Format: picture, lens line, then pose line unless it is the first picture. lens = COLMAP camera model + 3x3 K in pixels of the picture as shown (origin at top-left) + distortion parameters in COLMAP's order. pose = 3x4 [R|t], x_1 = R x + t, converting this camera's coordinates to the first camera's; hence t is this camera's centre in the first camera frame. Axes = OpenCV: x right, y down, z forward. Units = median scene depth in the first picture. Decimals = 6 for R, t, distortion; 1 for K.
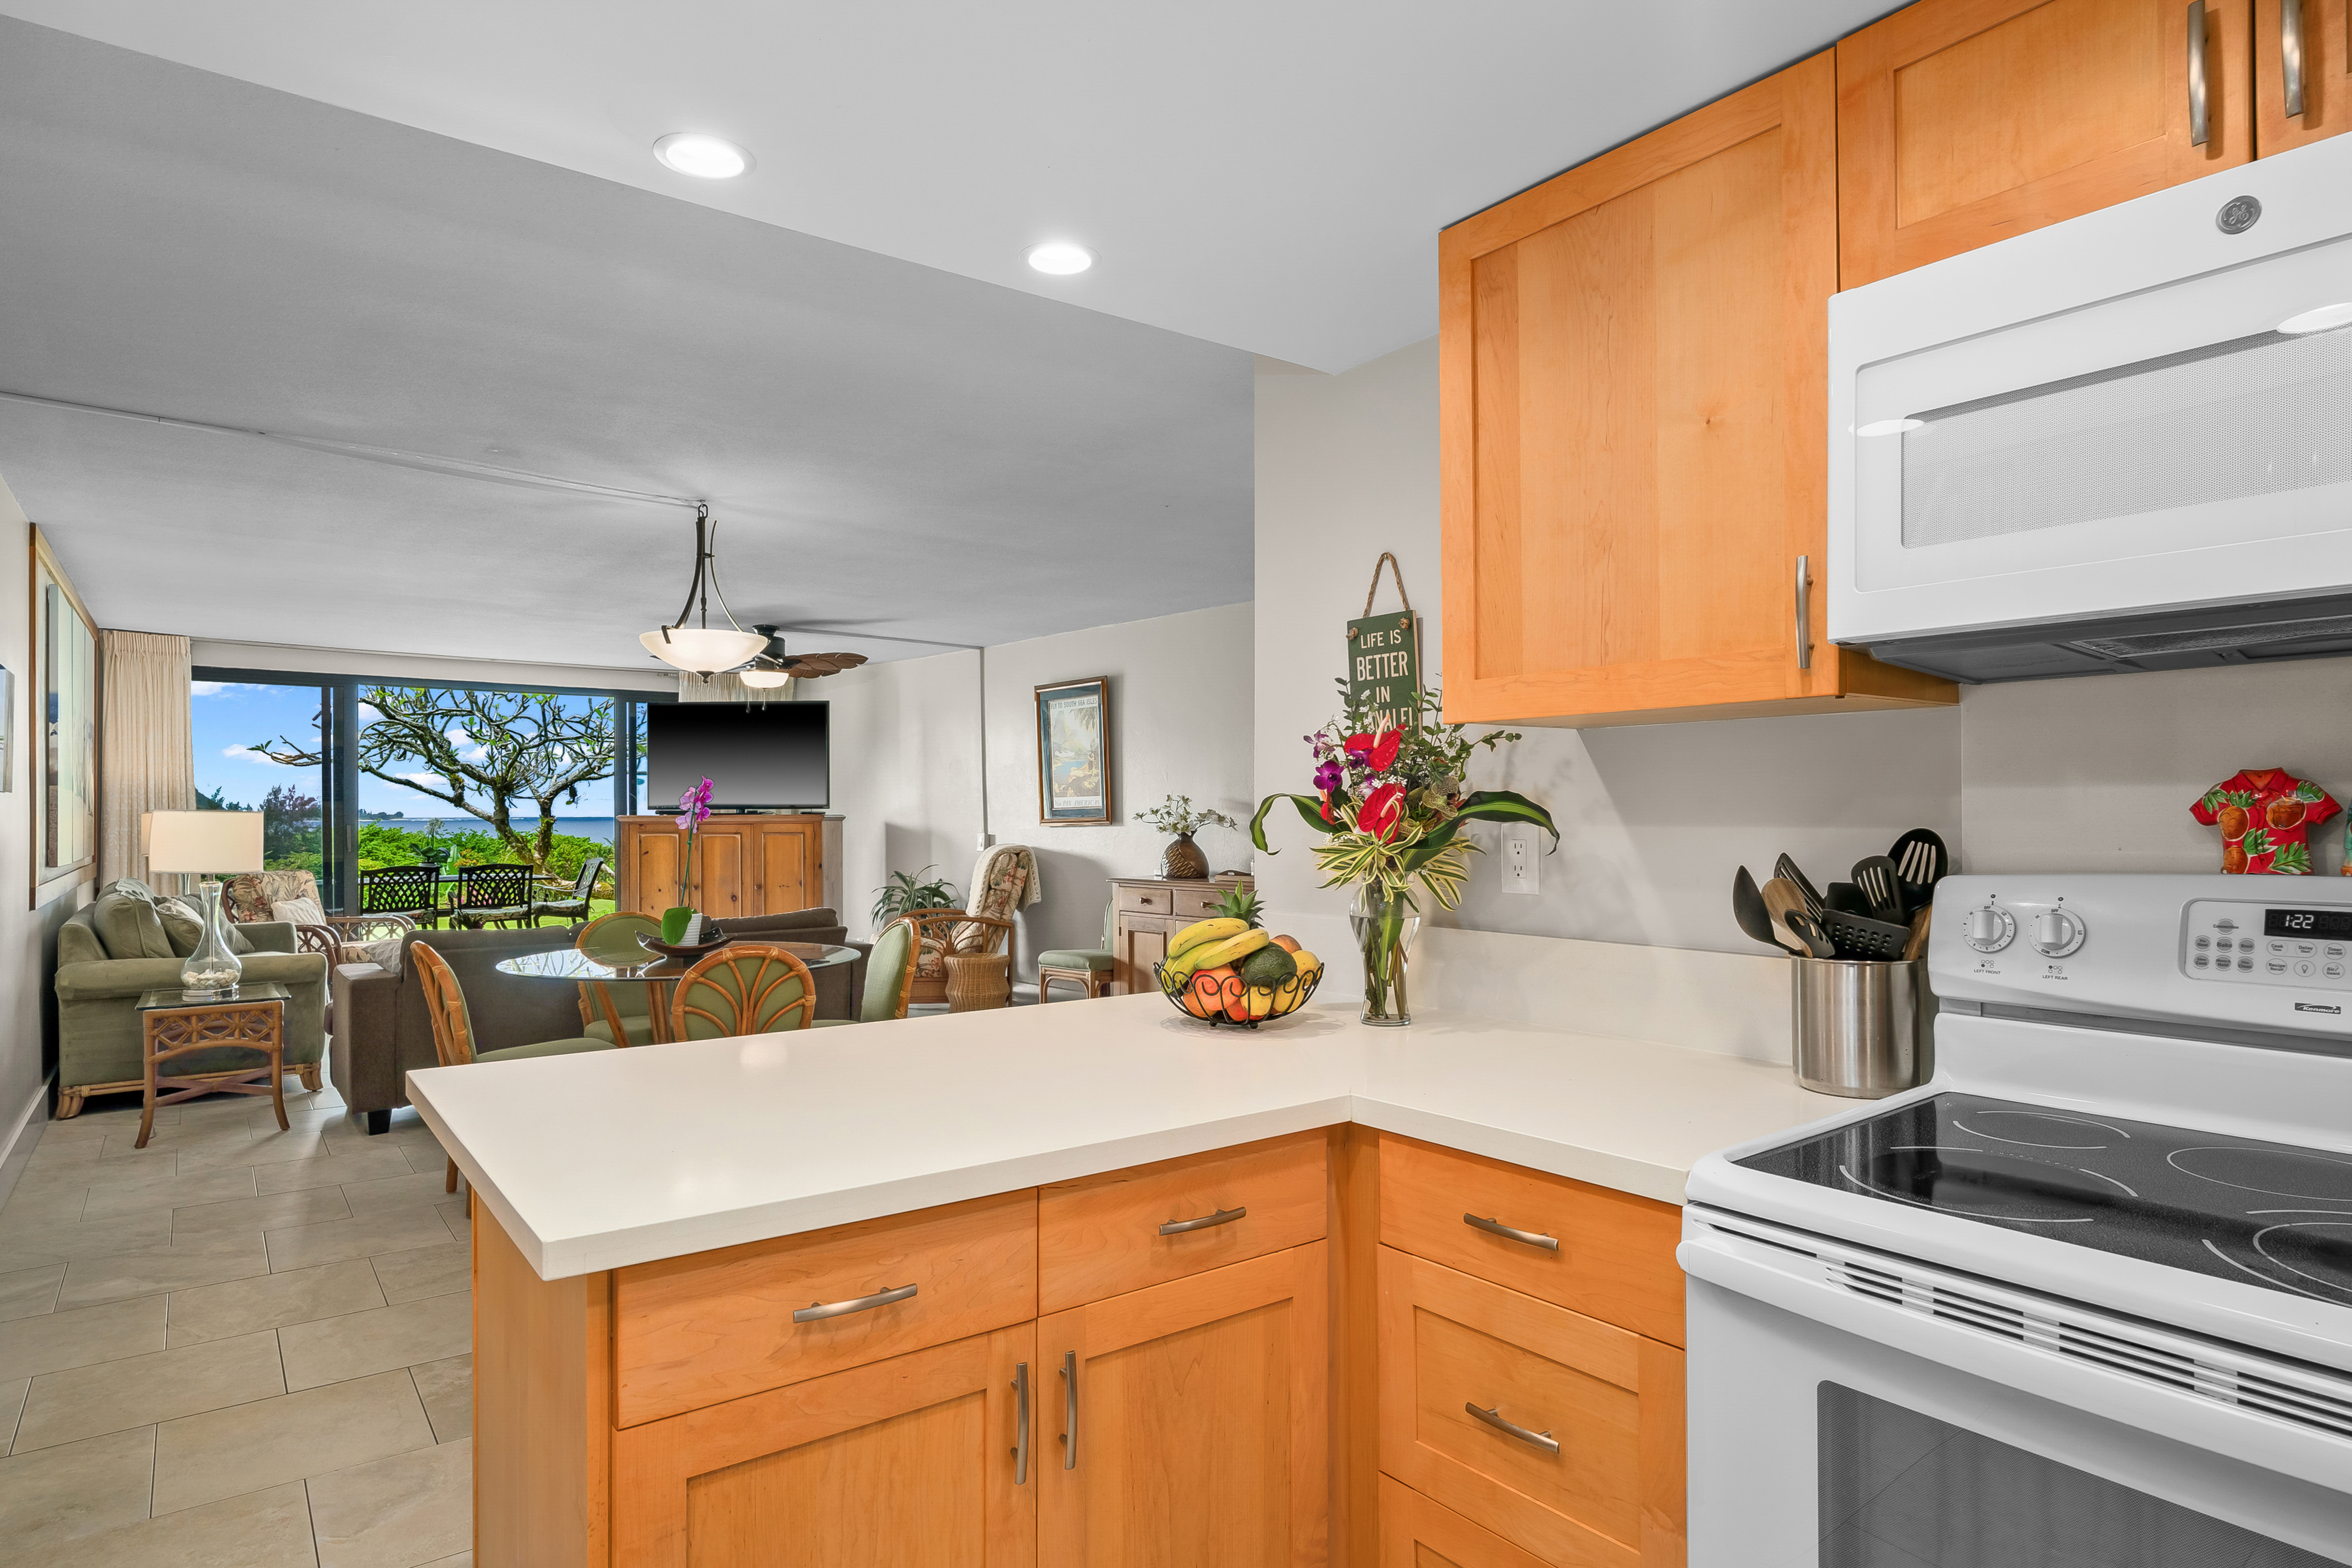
lens RADIAL K [[1277.7, 0, 1137.1], [0, 1277.7, 809.6], [0, 0, 1]] dist [-0.009233, -0.001386]
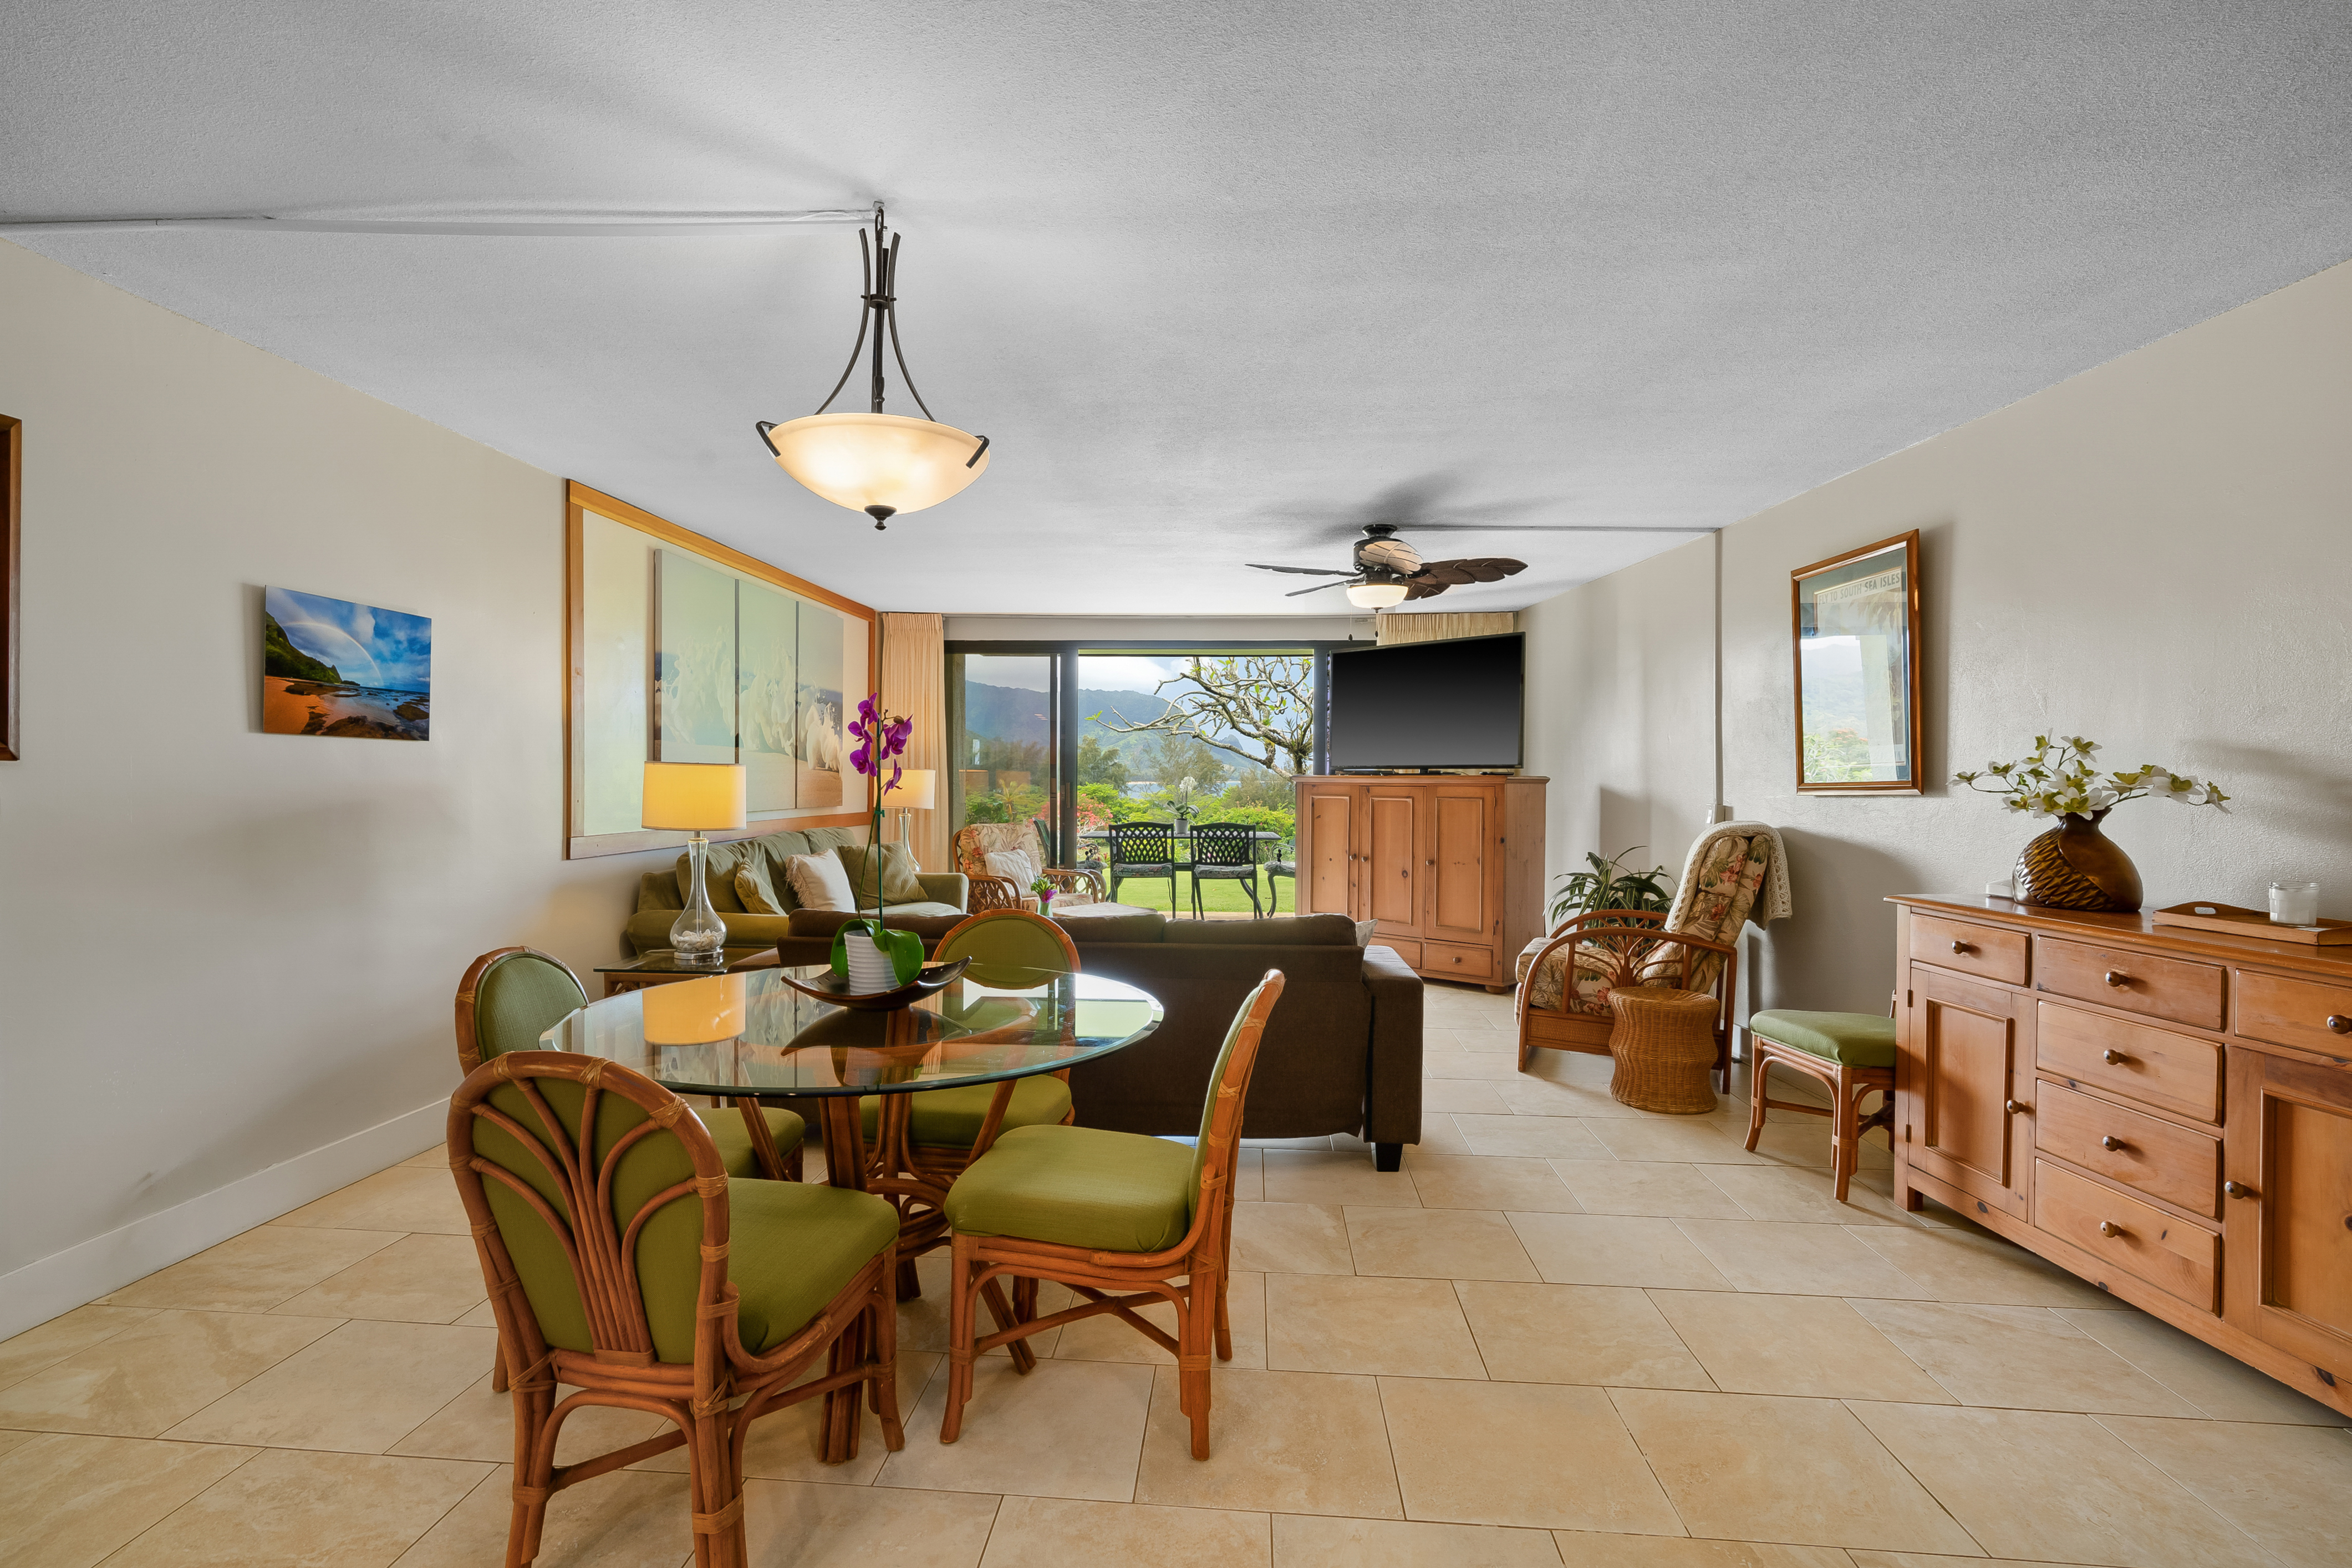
lens RADIAL K [[1075.2, 0, 1156.9], [0, 1075.2, 803.1], [0, 0, 1]] dist [-0.005249, 0.001319]
pose [[0.749149, 0.022667, -0.662013, 0.038898], [-0.005698, 0.999598, 0.027778, 0.004175], [0.662377, -0.017038, 0.748977, 0.410012]]
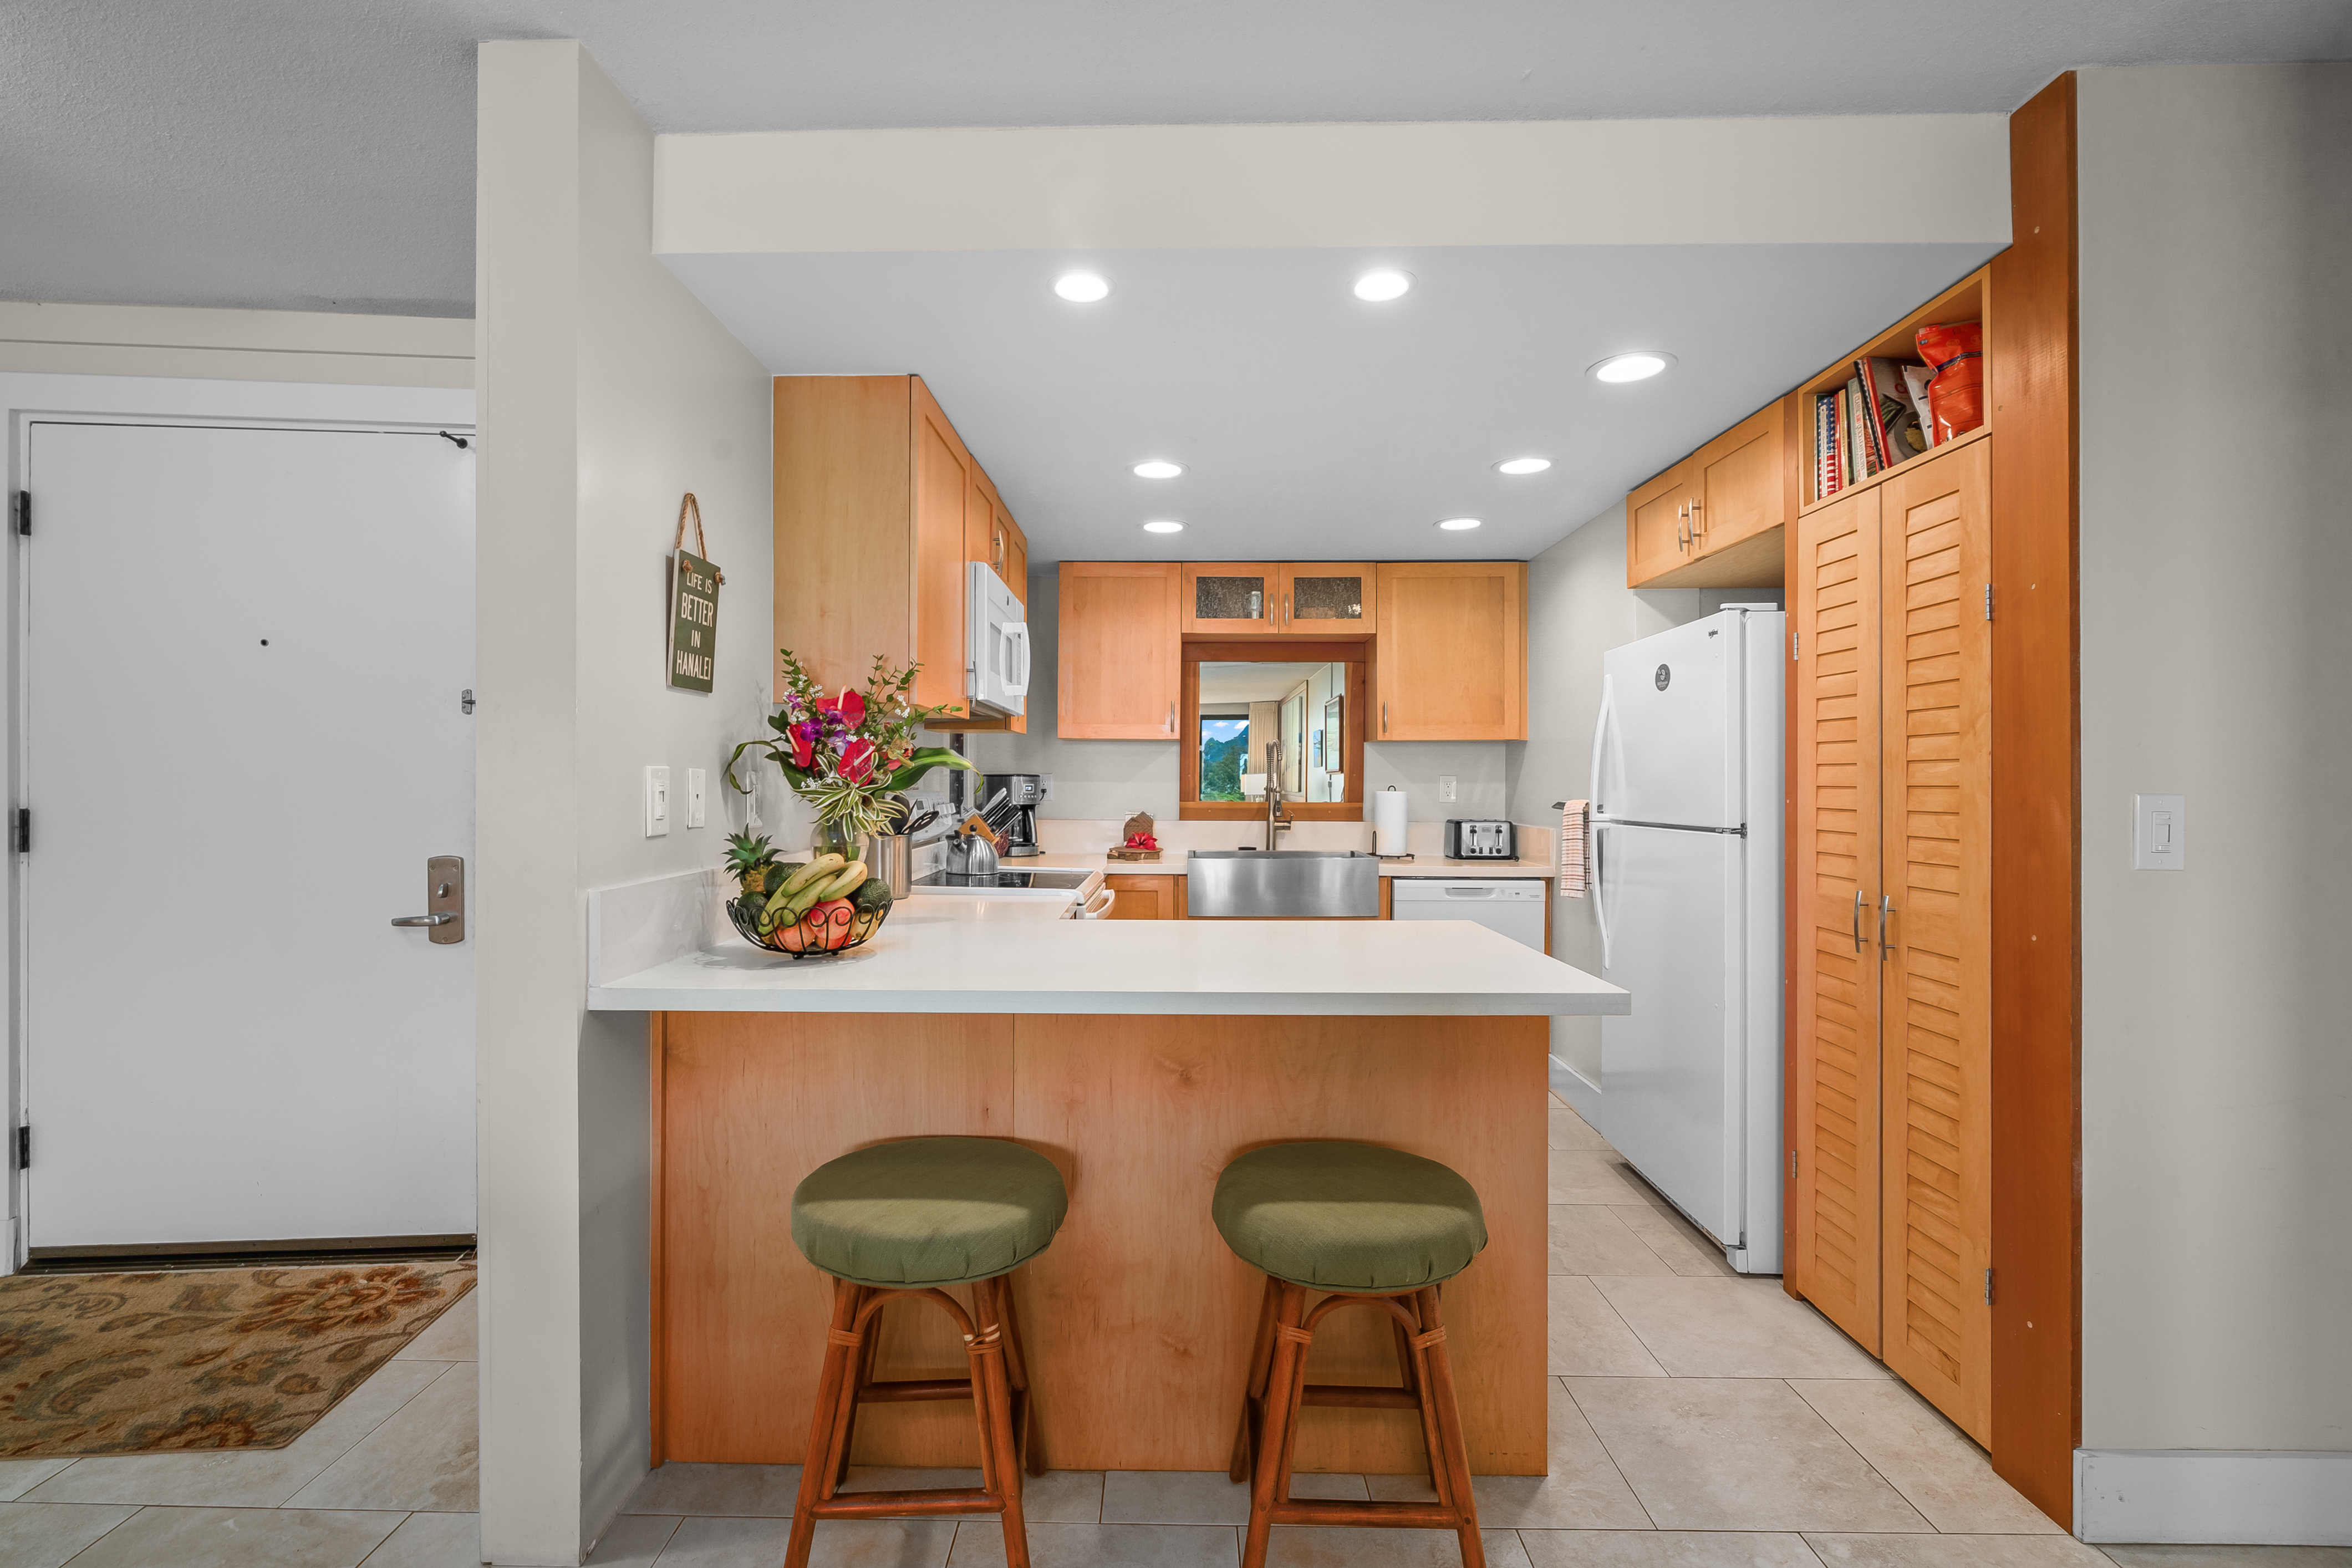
lens RADIAL K [[1075.2, 0, 1157.3], [0, 1075.2, 778.7], [0, 0, 1]] dist [-0.005249, 0.001319]
pose [[-0.794038, 0.003707, 0.607856, -0.178486], [-0.000604, 0.999976, -0.006888, 0.006934], [-0.607867, -0.005836, -0.794017, 0.443200]]
